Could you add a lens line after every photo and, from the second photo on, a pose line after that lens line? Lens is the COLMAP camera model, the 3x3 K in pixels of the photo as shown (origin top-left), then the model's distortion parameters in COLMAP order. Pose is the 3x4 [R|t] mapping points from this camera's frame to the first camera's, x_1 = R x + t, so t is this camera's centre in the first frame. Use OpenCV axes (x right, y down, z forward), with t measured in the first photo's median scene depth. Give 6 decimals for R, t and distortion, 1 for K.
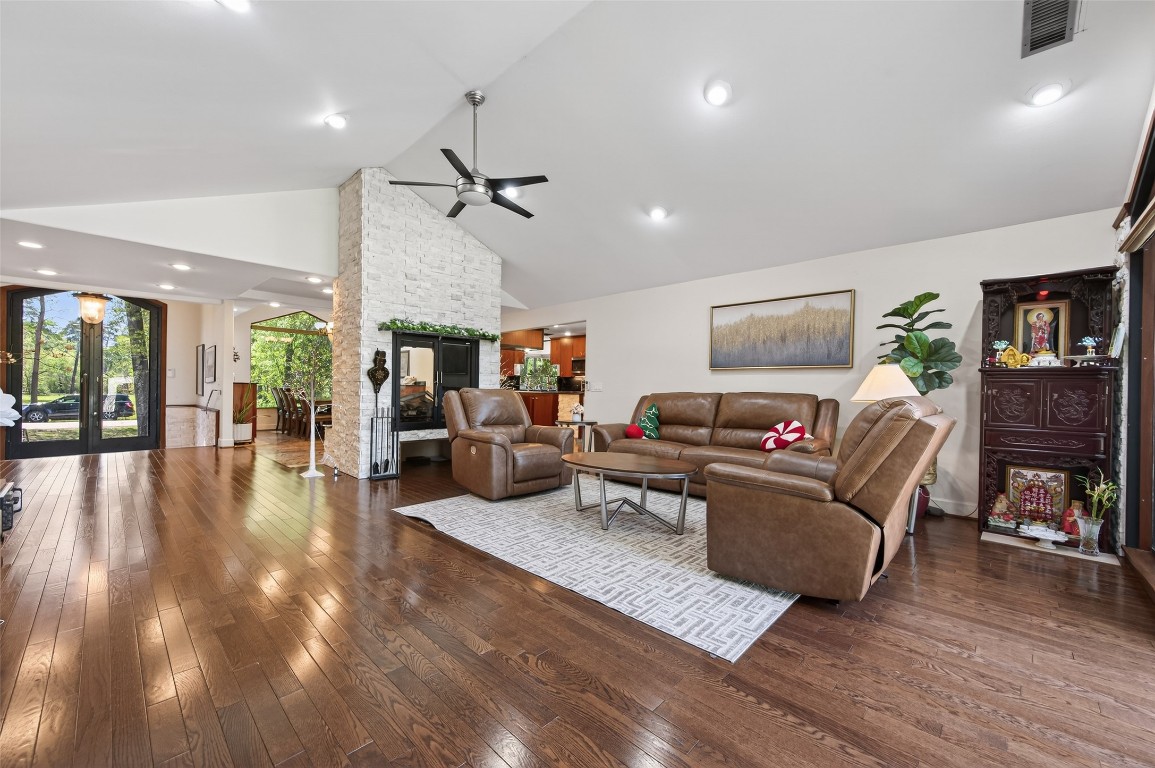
lens RADIAL K [[449.1, 0, 580.2], [0, 449.1, 387.2], [0, 0, 1]] dist [0.000784, 0.000489]
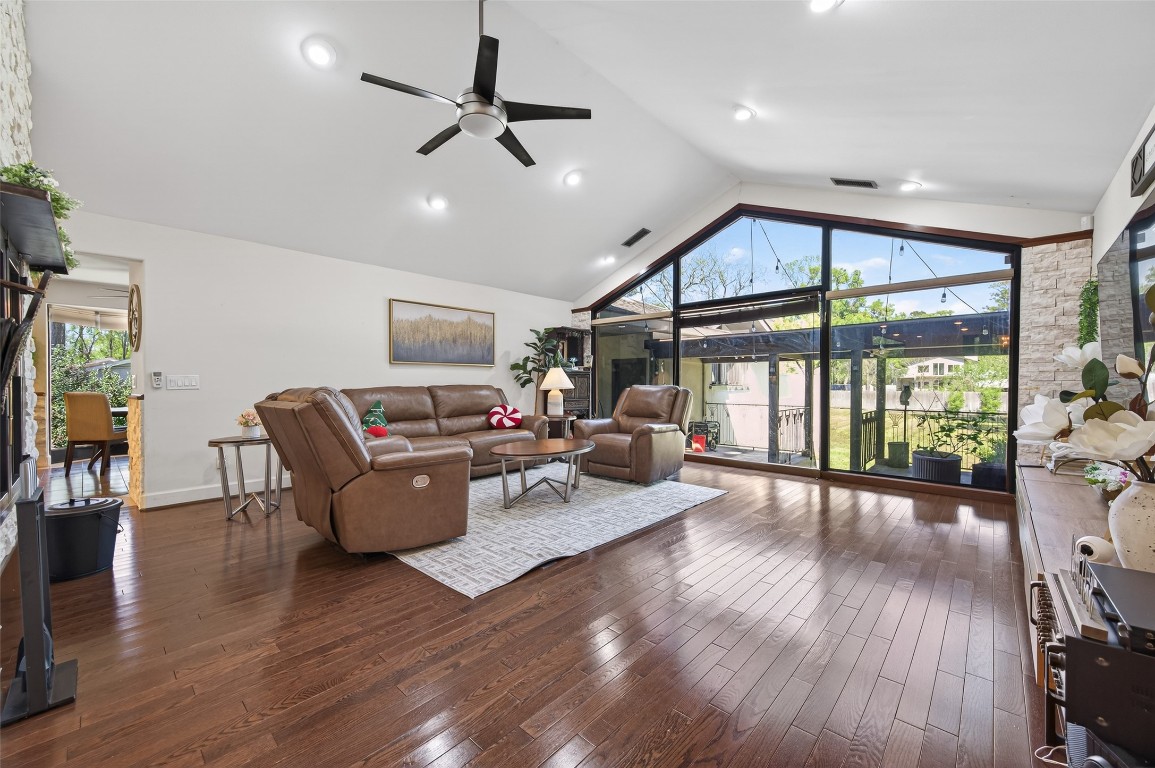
lens RADIAL K [[449.1, 0, 579.5], [0, 449.1, 385.5], [0, 0, 1]] dist [0.000784, 0.000489]
pose [[-0.014872, -0.021973, 0.999648, -0.802277], [-0.001391, 0.999758, 0.021955, -0.013915], [-0.999888, -0.001064, -0.014899, 0.698035]]
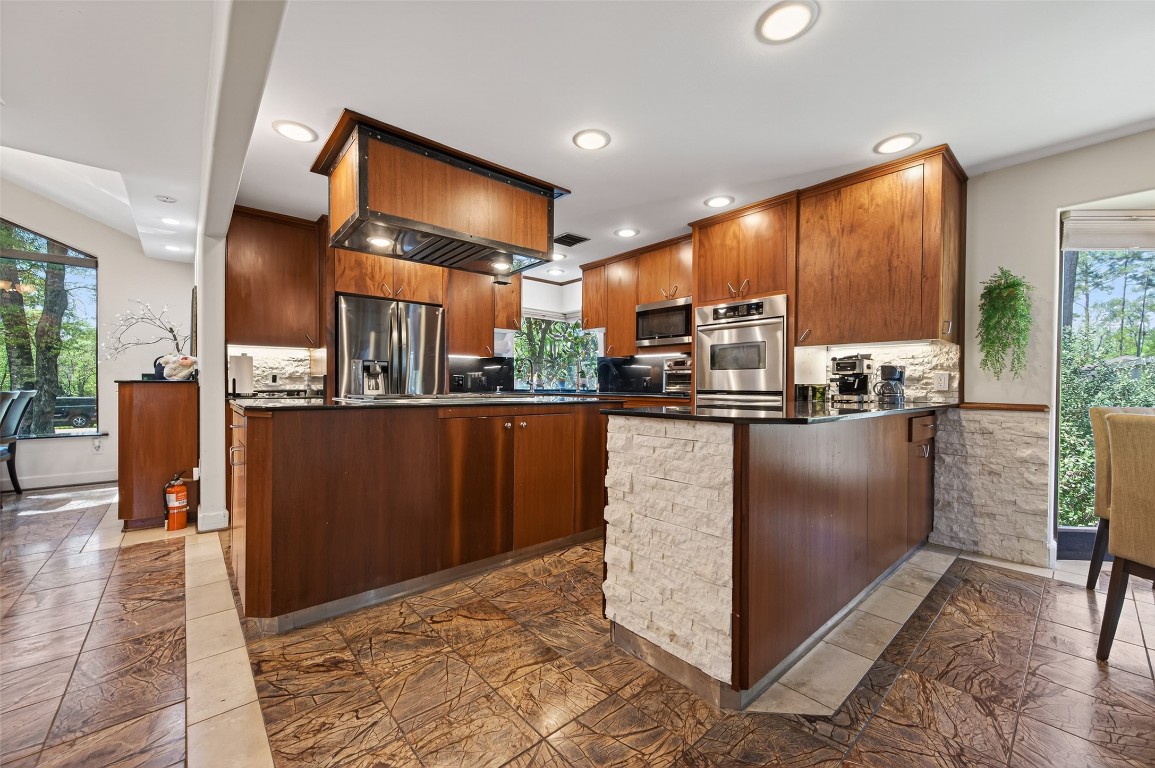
lens RADIAL K [[449.1, 0, 577.3], [0, 449.1, 388.1], [0, 0, 1]] dist [0.000784, 0.000489]
pose [[0.995404, -0.008870, -0.095356, -0.081138], [0.009668, 0.999922, 0.007910, 0.004759], [0.095278, -0.008796, 0.995412, 1.528244]]
